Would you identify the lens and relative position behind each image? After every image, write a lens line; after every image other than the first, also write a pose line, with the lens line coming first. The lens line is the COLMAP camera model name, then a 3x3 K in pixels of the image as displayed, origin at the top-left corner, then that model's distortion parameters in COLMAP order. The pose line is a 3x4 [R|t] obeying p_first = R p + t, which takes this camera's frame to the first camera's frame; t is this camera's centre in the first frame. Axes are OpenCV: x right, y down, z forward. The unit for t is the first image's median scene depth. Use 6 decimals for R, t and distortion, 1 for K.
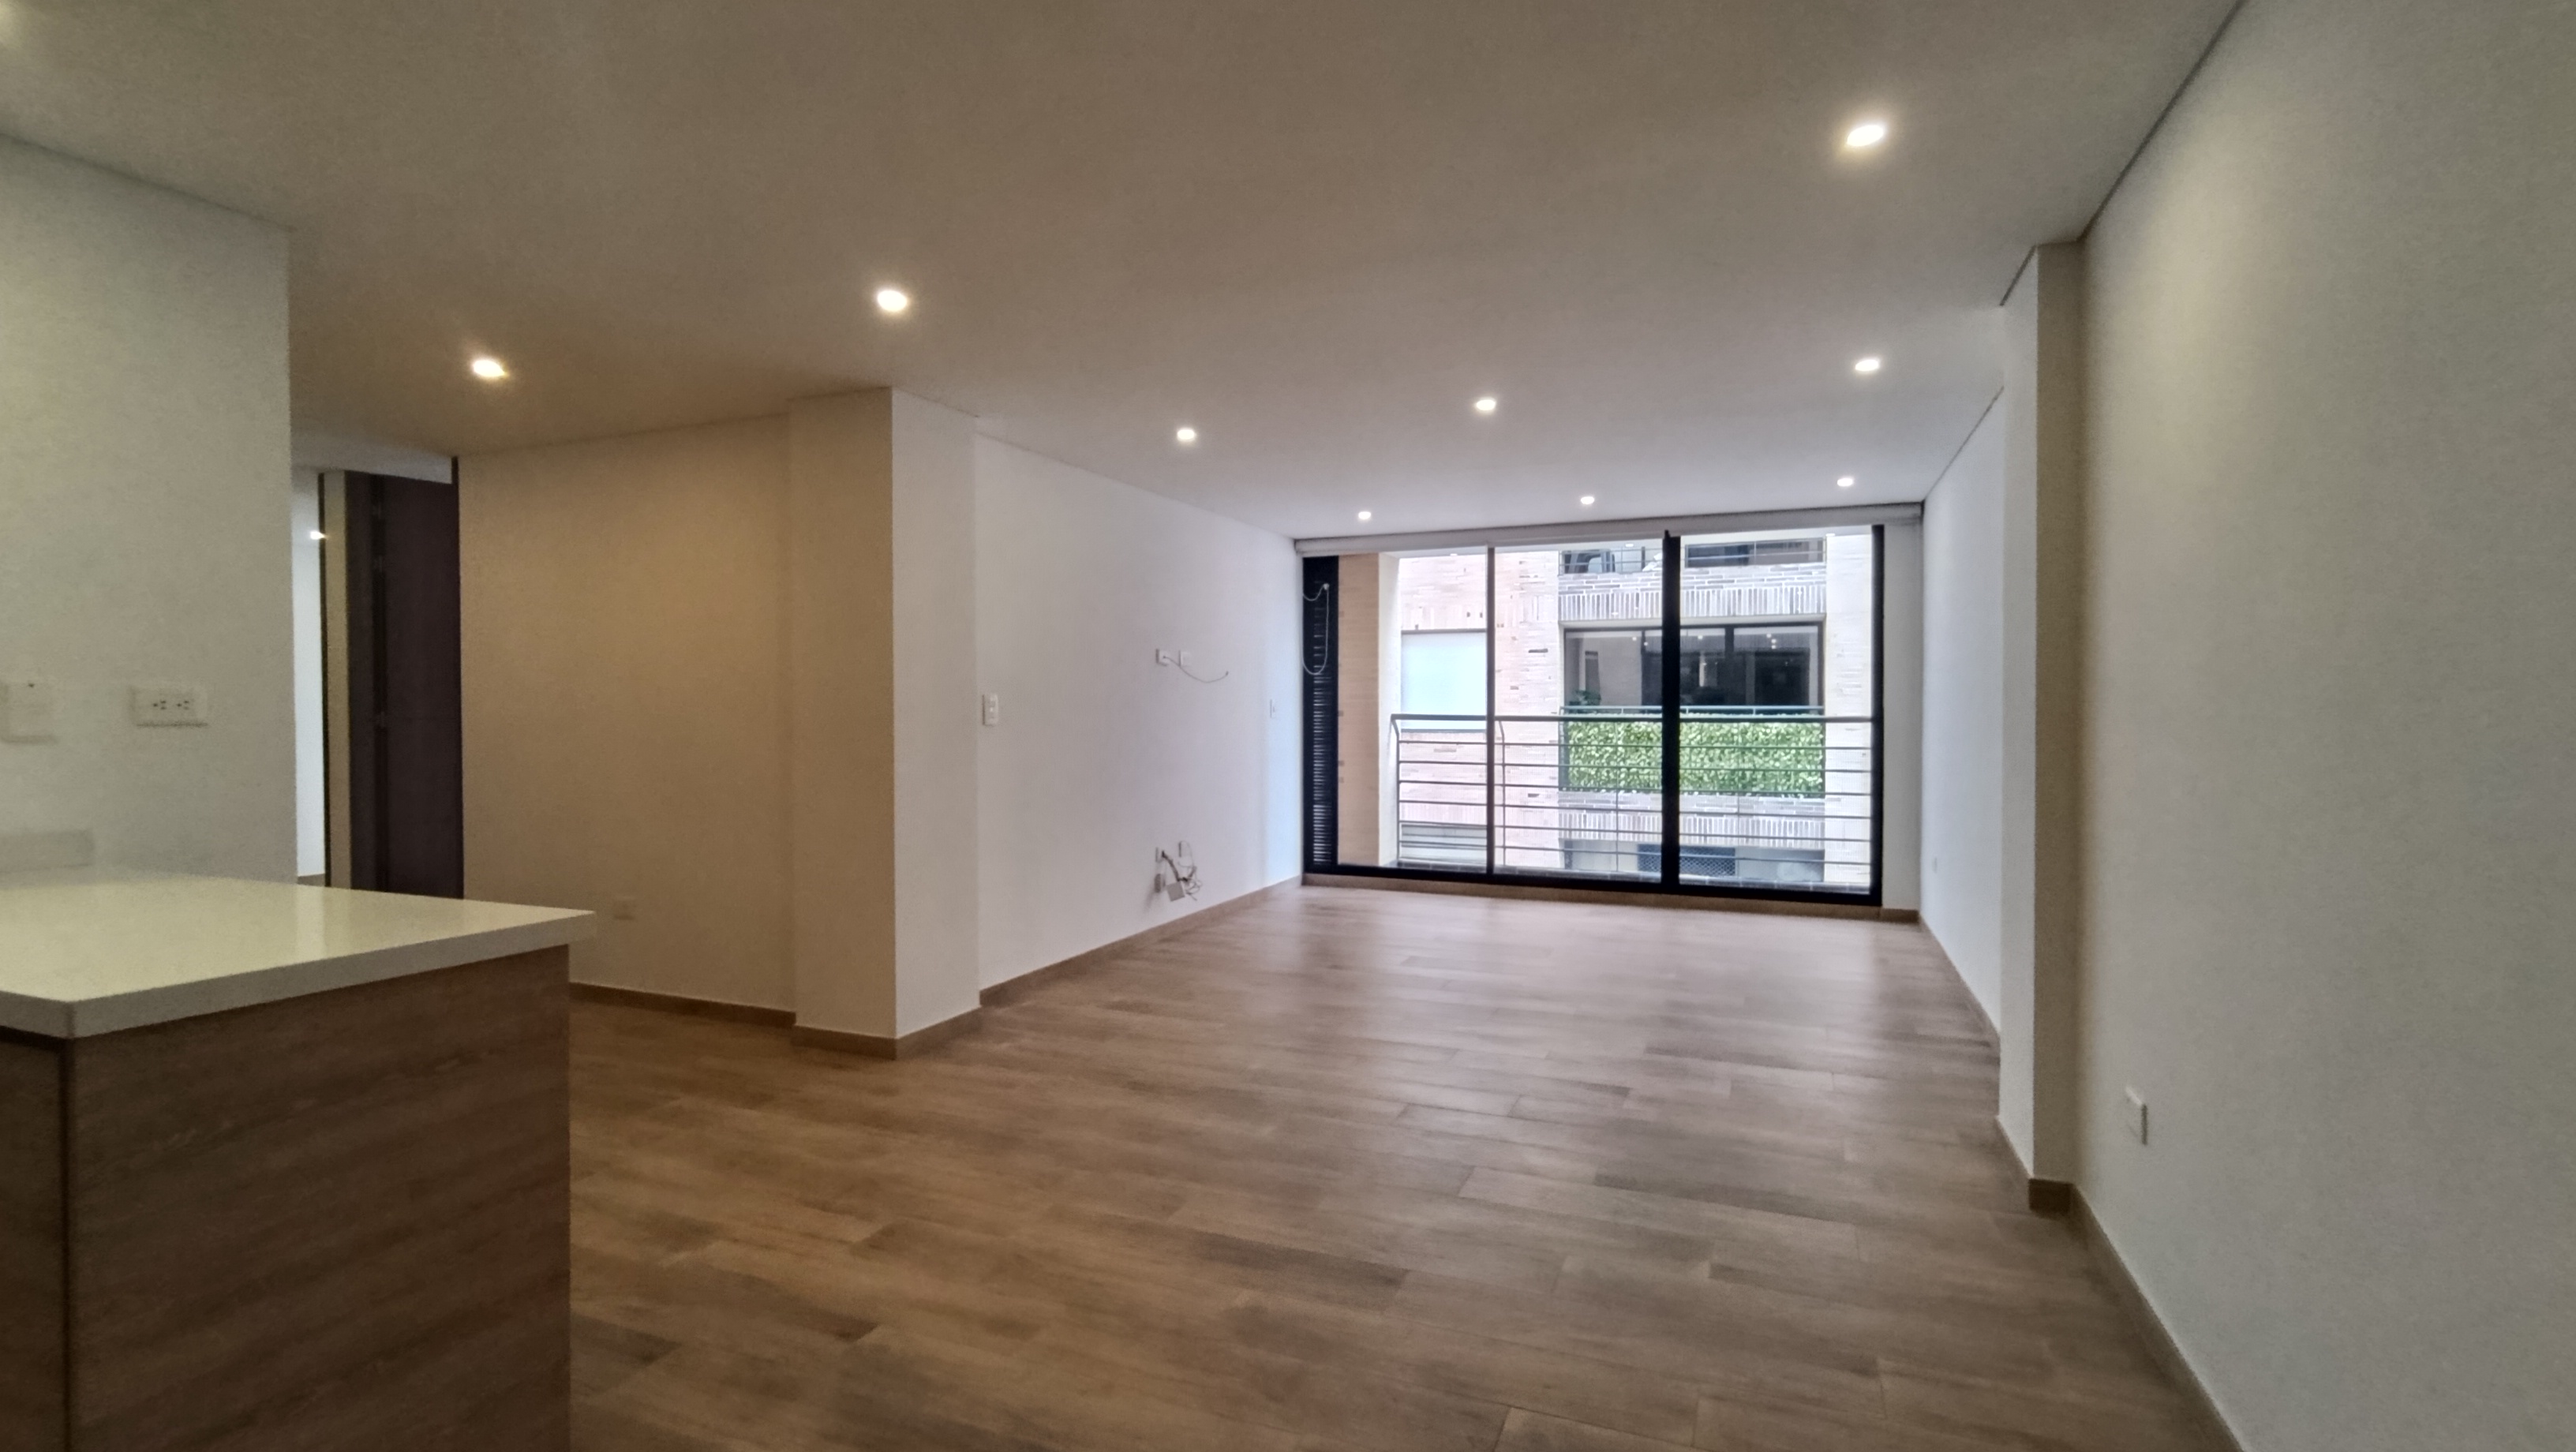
lens RADIAL K [[1180.0, 0, 1288.4], [0, 1180.0, 714.7], [0, 0, 1]] dist [-0.011410, 0.008588]
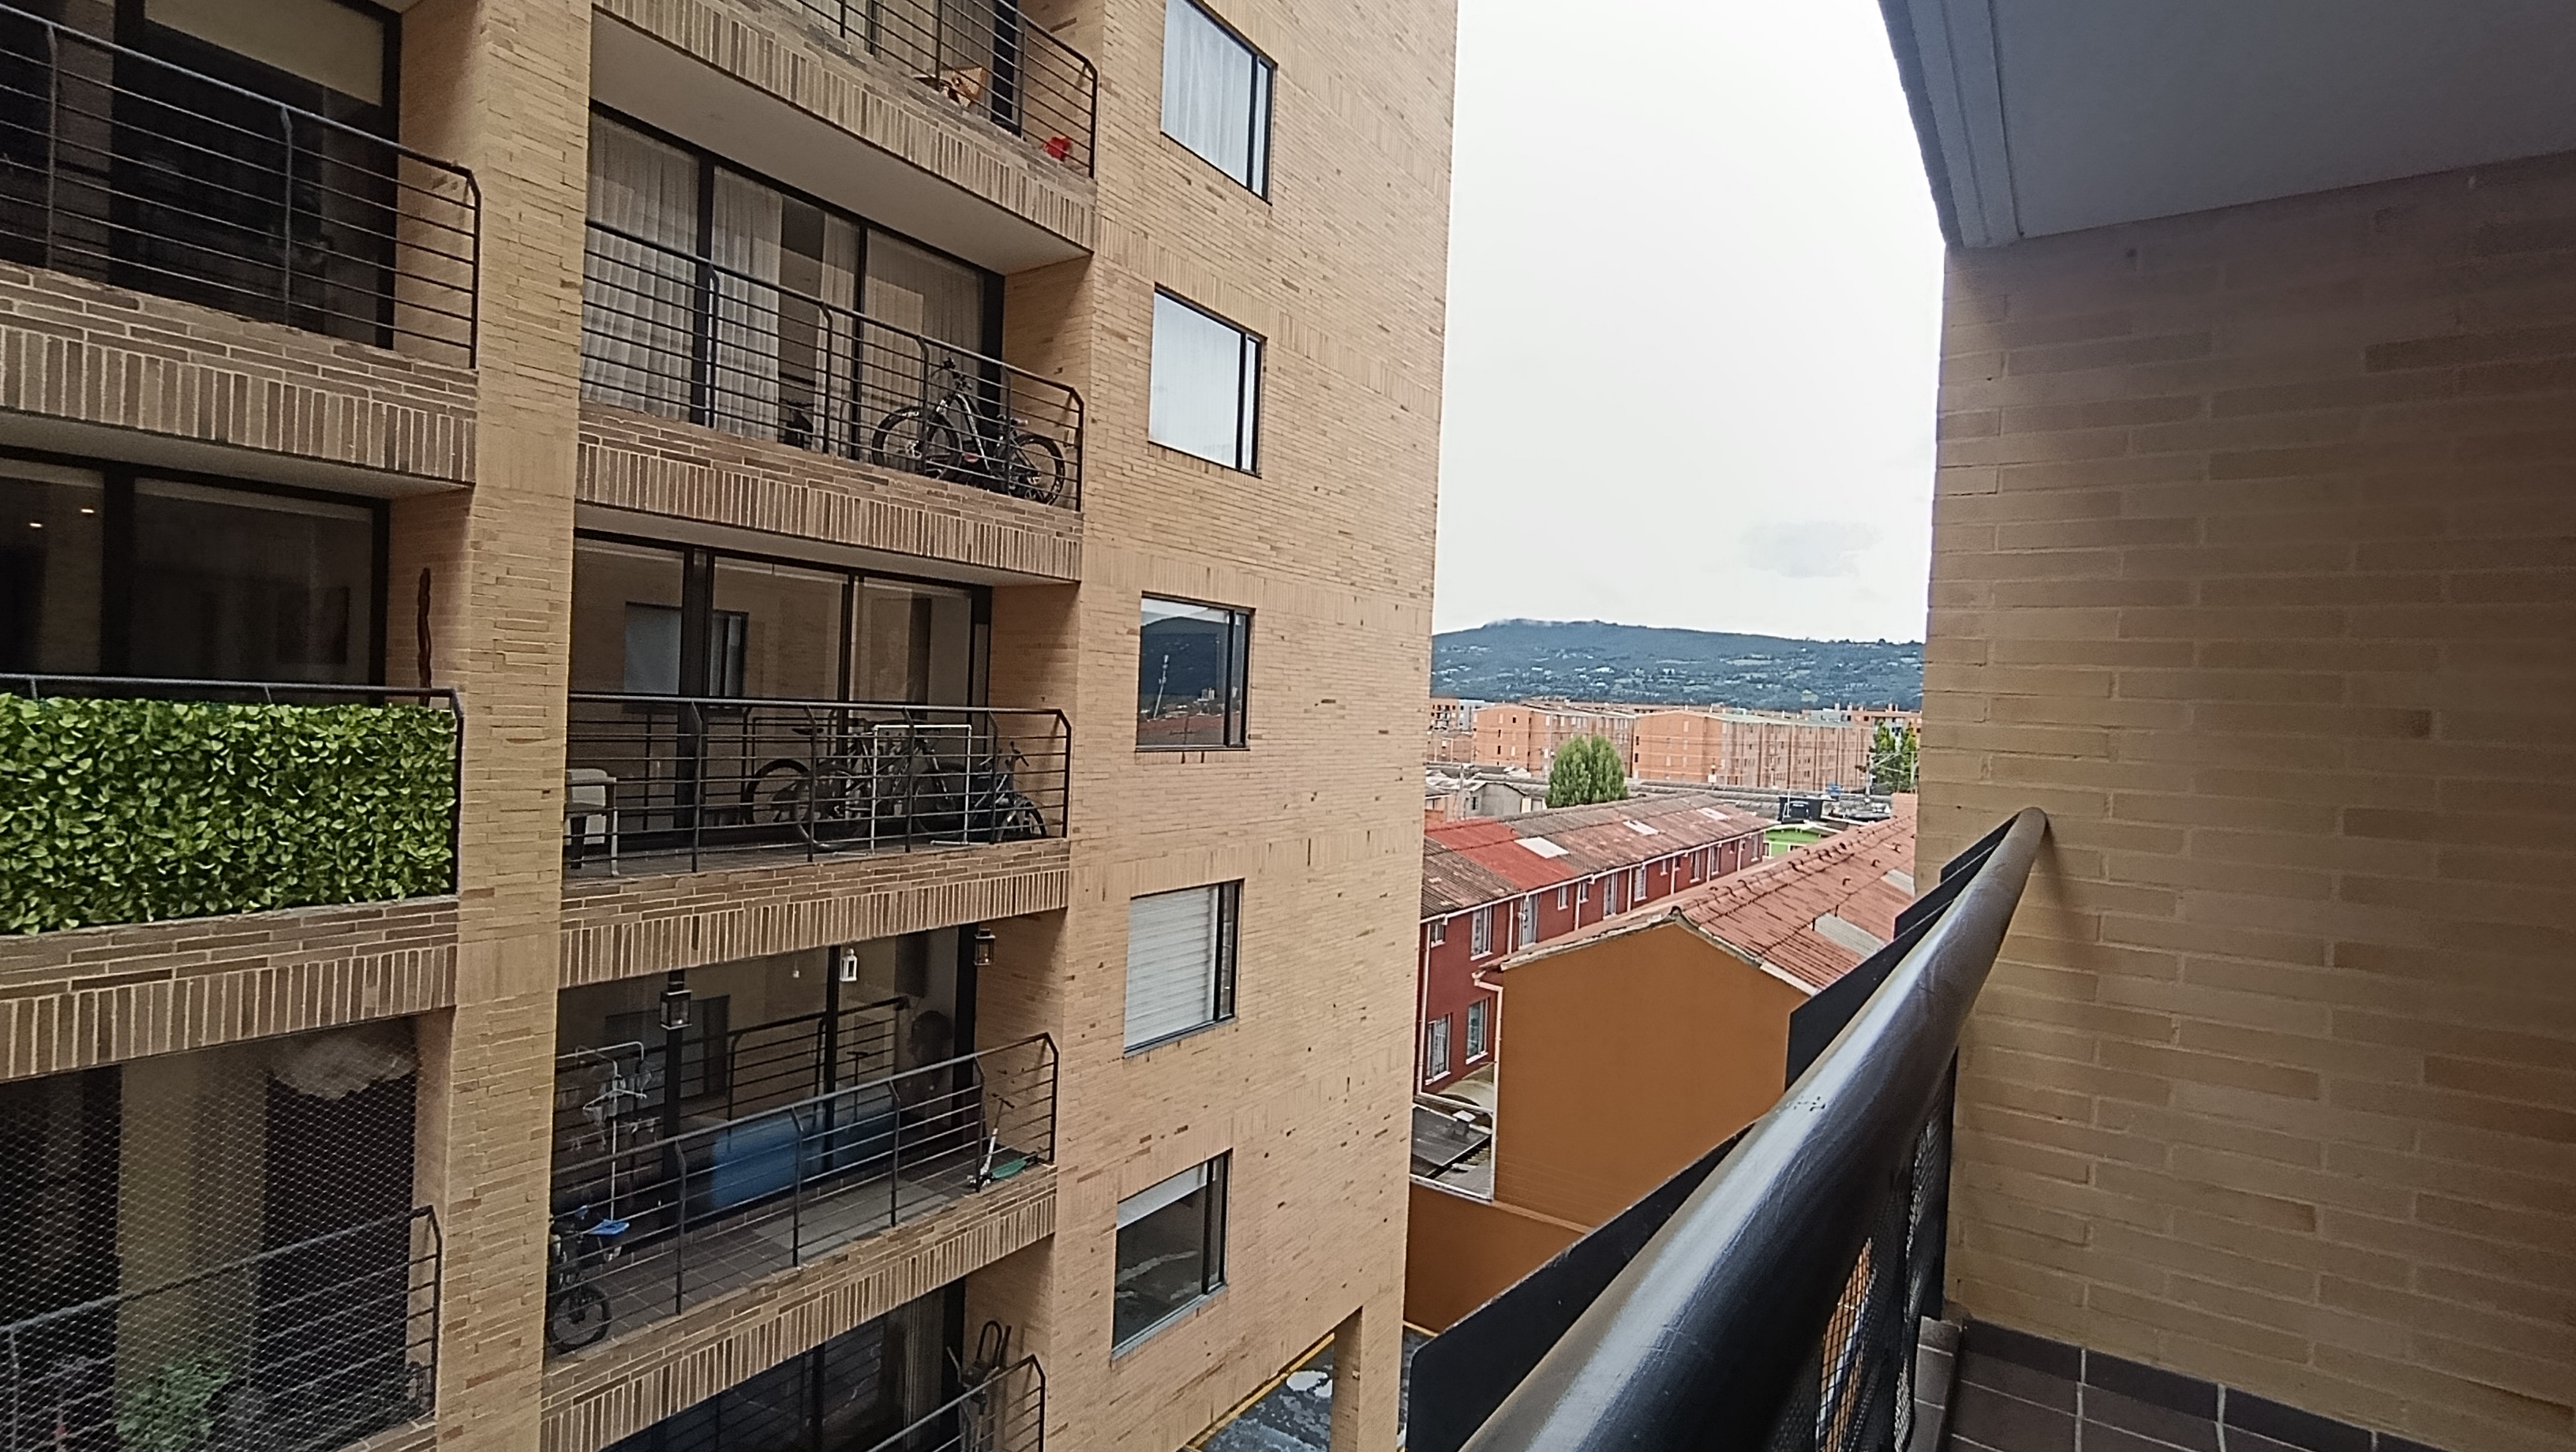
lens RADIAL K [[1180.0, 0, 1294.3], [0, 1180.0, 731.6], [0, 0, 1]] dist [-0.011410, 0.008588]
pose [[0.186740, -0.009960, 0.982359, 0.218911], [-0.042909, 0.998912, 0.018284, -0.040372], [-0.981472, -0.045567, 0.186110, 1.828556]]
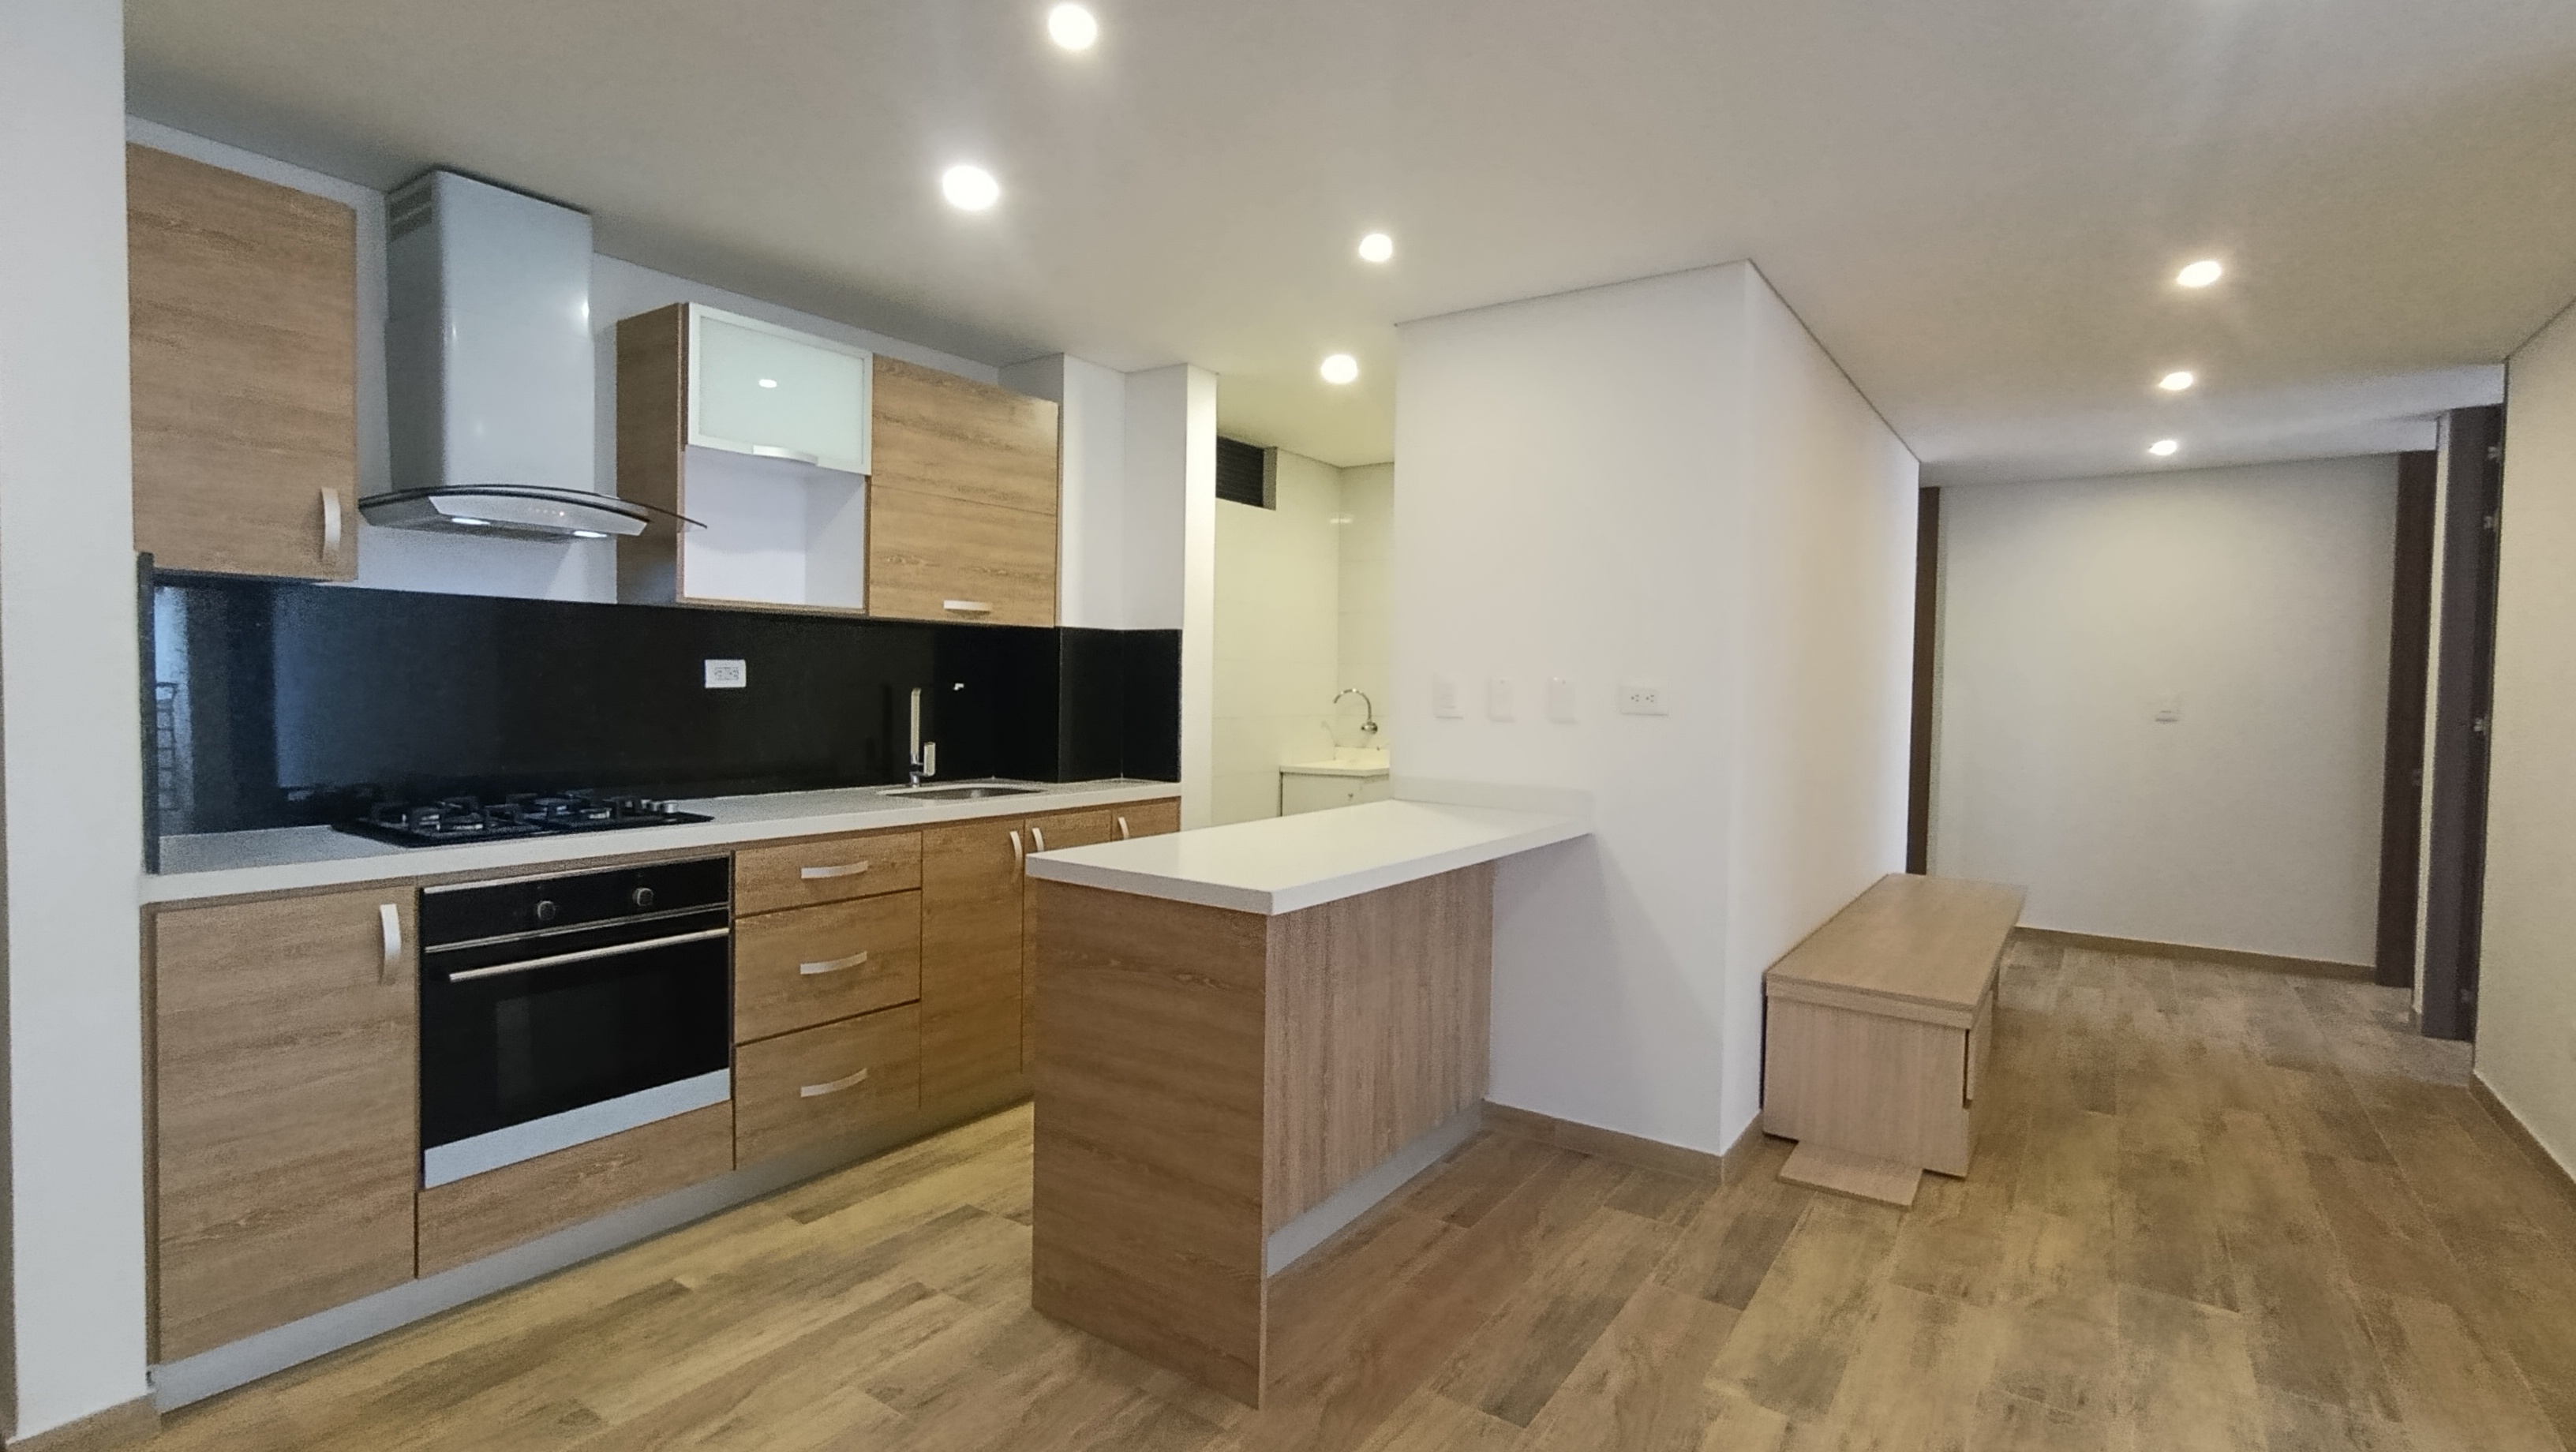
lens RADIAL K [[1180.0, 0, 1280.8], [0, 1180.0, 721.0], [0, 0, 1]] dist [-0.011410, 0.008588]
pose [[-0.213026, 0.032851, -0.976494, 0.181286], [-0.025627, 0.998903, 0.039196, -0.012457], [0.976710, 0.033374, -0.211950, 0.482915]]
